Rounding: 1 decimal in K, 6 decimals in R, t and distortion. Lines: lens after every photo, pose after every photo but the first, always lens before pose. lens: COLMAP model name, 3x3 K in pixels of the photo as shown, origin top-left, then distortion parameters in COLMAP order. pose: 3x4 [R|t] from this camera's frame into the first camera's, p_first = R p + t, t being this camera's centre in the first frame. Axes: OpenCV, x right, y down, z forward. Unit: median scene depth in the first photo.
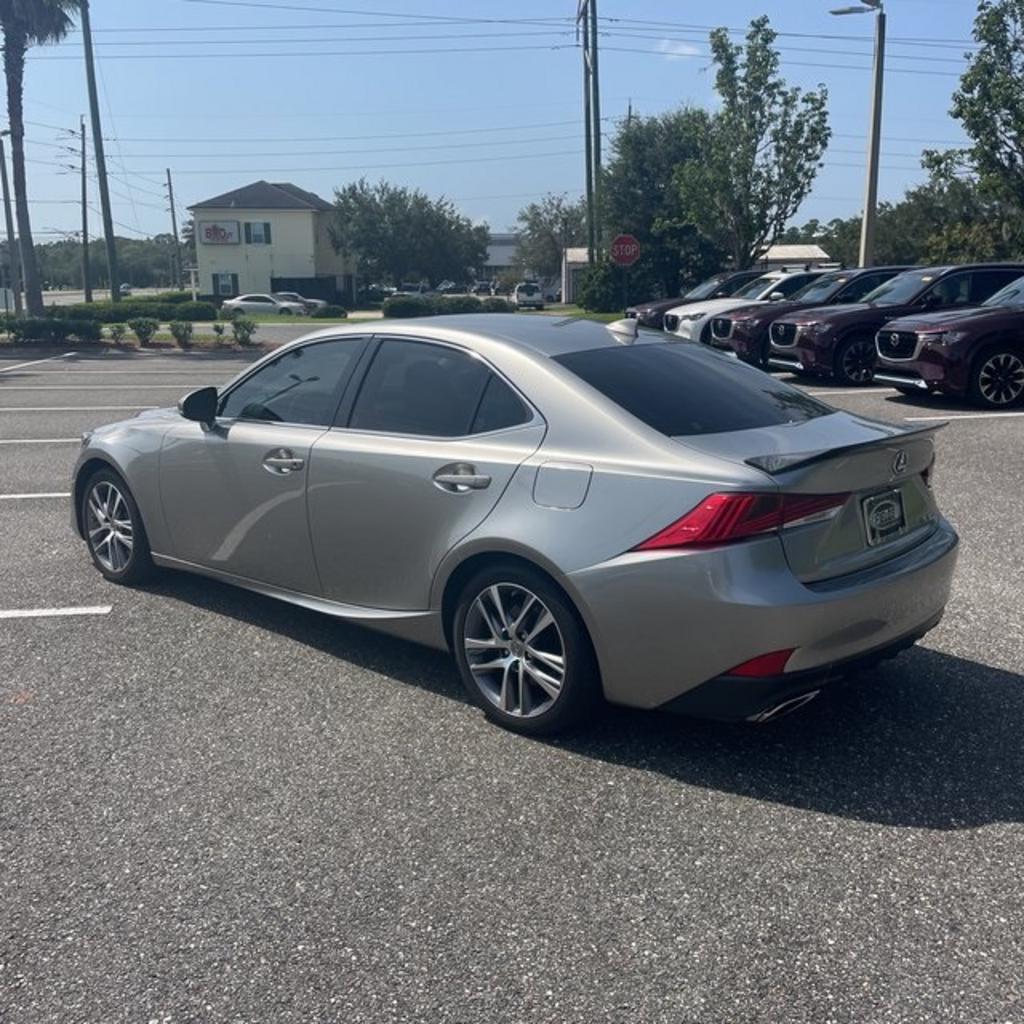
lens RADIAL K [[1028.5, 0, 512.0], [0, 1028.5, 512.0], [0, 0, 1]] dist [0.088700, -0.125760]
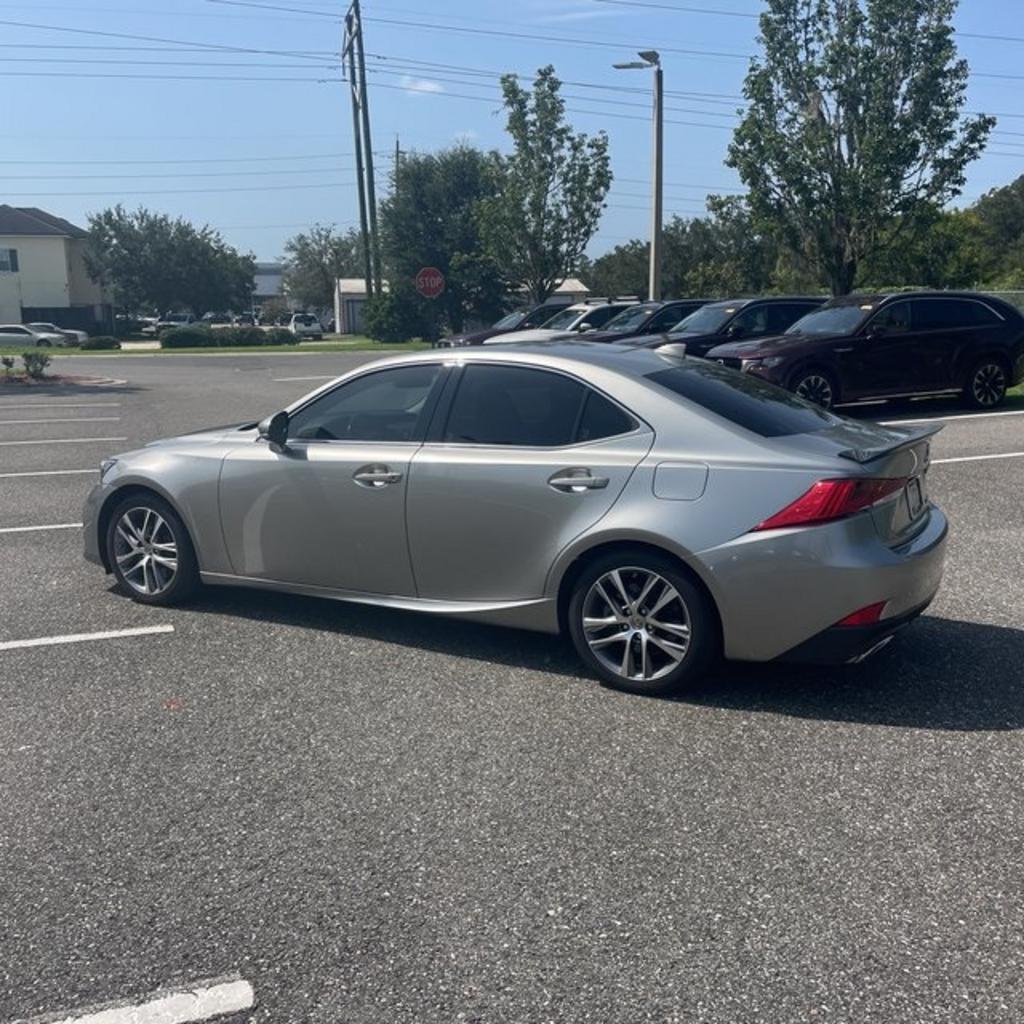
lens RADIAL K [[1028.5, 0, 512.0], [0, 1028.5, 512.0], [0, 0, 1]] dist [0.088700, -0.125760]
pose [[0.974742, -0.043689, 0.219018, -0.063423], [0.049886, 0.998494, -0.022844, 0.004305], [-0.217690, 0.033193, 0.975453, -0.019941]]
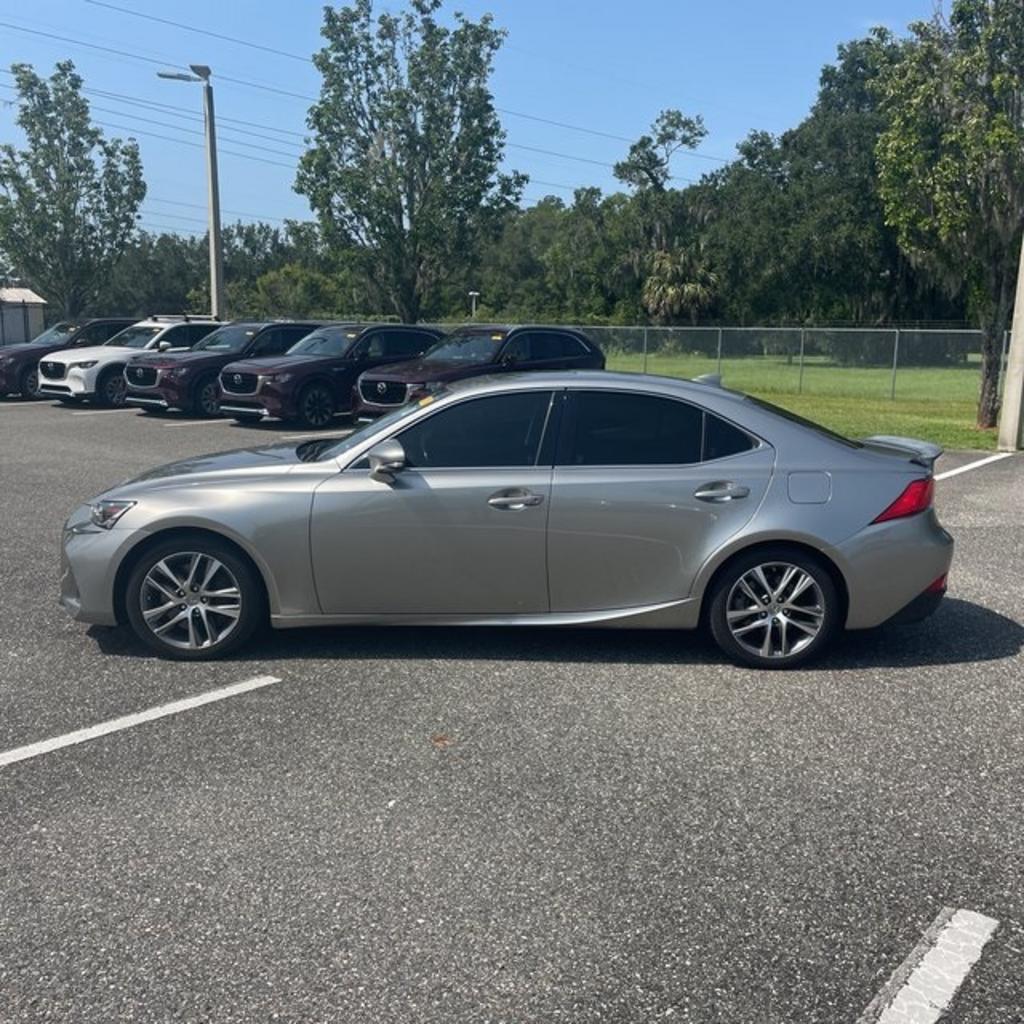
lens RADIAL K [[1025.9, 0, 527.5], [0, 1025.9, 513.5], [0, 0, 1]] dist [0.088188, -0.113806]
pose [[0.730750, -0.094777, 0.676033, -0.192517], [0.123449, 0.992335, 0.005680, -0.007551], [-0.671390, 0.079305, 0.736849, 0.030142]]
